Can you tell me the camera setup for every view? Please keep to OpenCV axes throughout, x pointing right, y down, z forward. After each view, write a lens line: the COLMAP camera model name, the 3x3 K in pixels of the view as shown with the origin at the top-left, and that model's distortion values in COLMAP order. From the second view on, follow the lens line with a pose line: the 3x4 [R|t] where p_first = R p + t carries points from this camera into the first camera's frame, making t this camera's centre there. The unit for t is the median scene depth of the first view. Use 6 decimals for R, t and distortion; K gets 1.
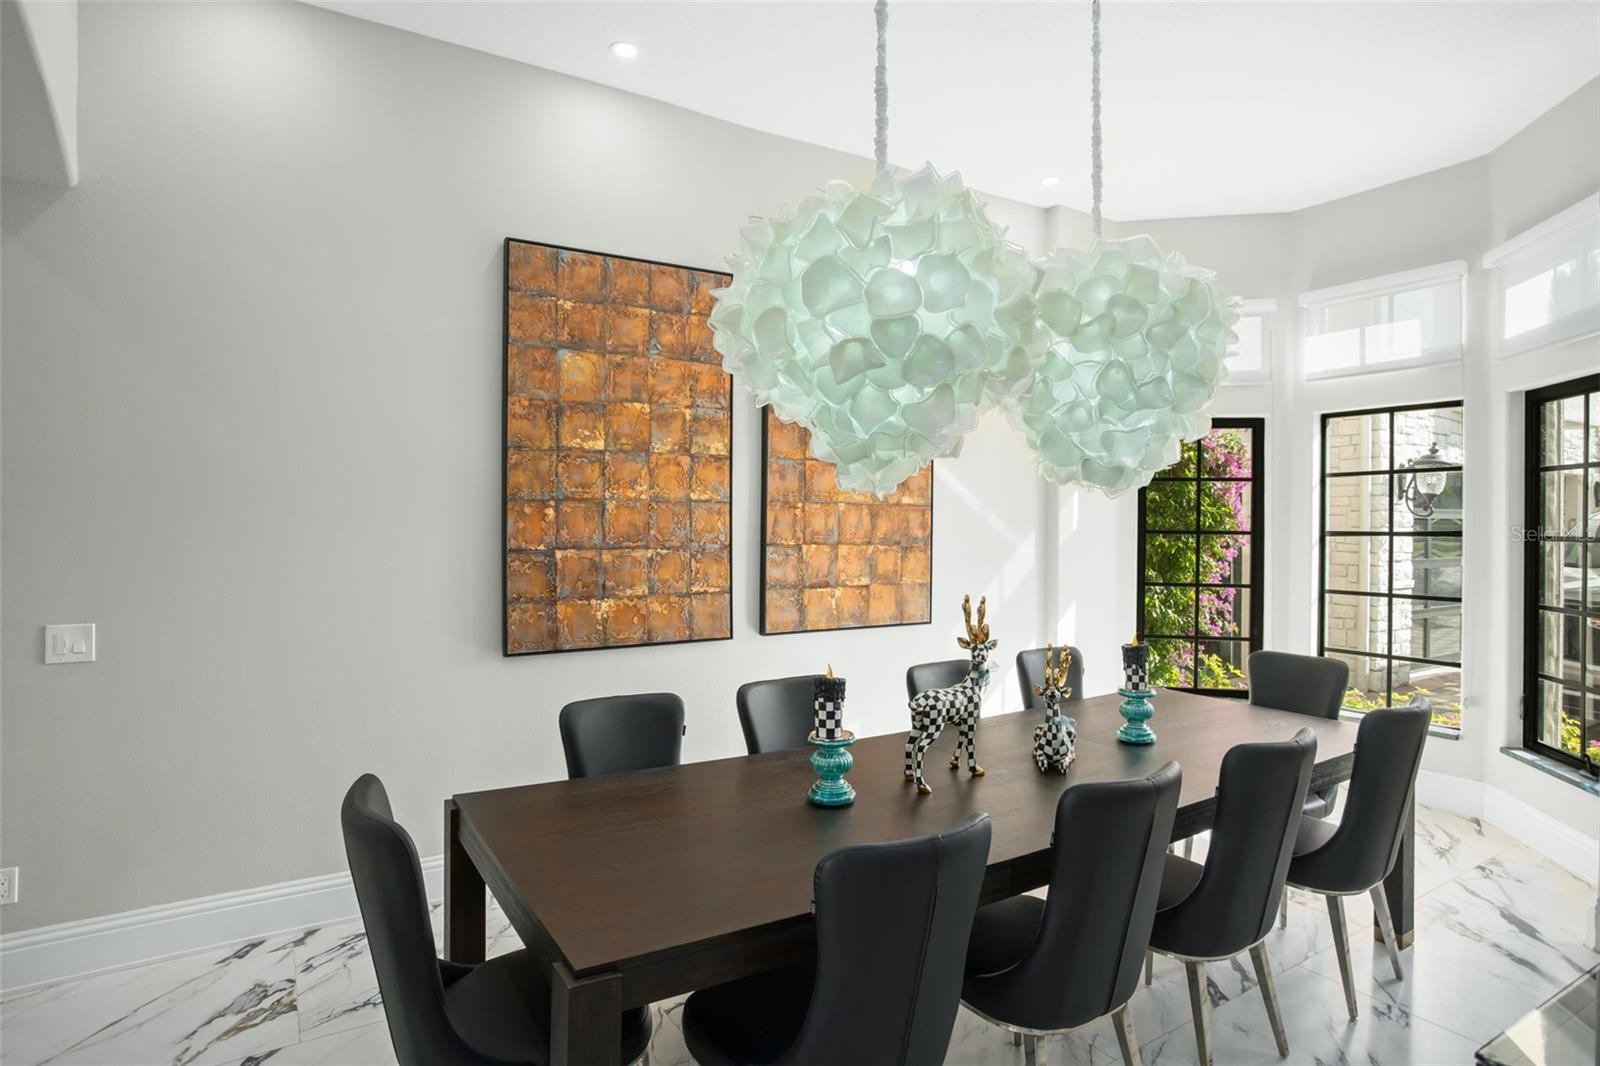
lens RADIAL K [[872.3, 0, 801.2], [0, 872.3, 521.5], [0, 0, 1]] dist [-0.002764, -0.000432]
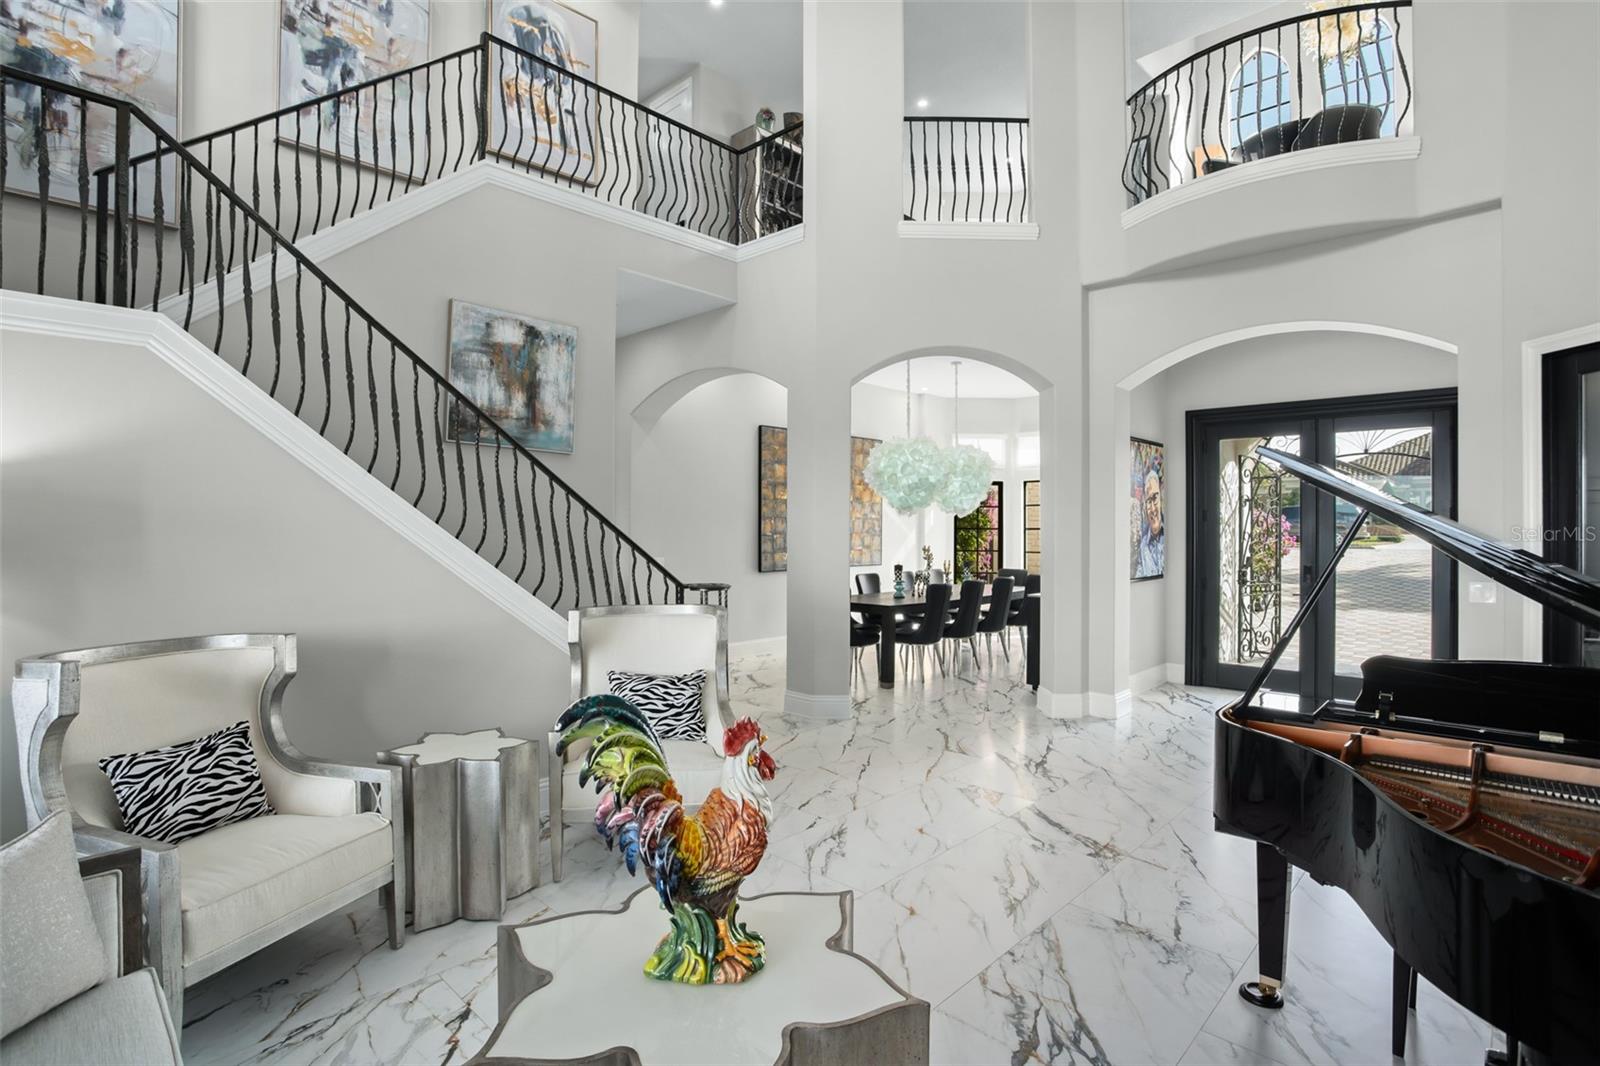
lens RADIAL K [[818.7, 0, 796.0], [0, 818.7, 515.9], [0, 0, 1]] dist [-0.079324, 0.034604]
pose [[0.972251, 0.003735, 0.233911, -0.643743], [-0.002564, 0.999983, -0.005310, -0.010788], [-0.233927, 0.004563, 0.972244, -1.232610]]
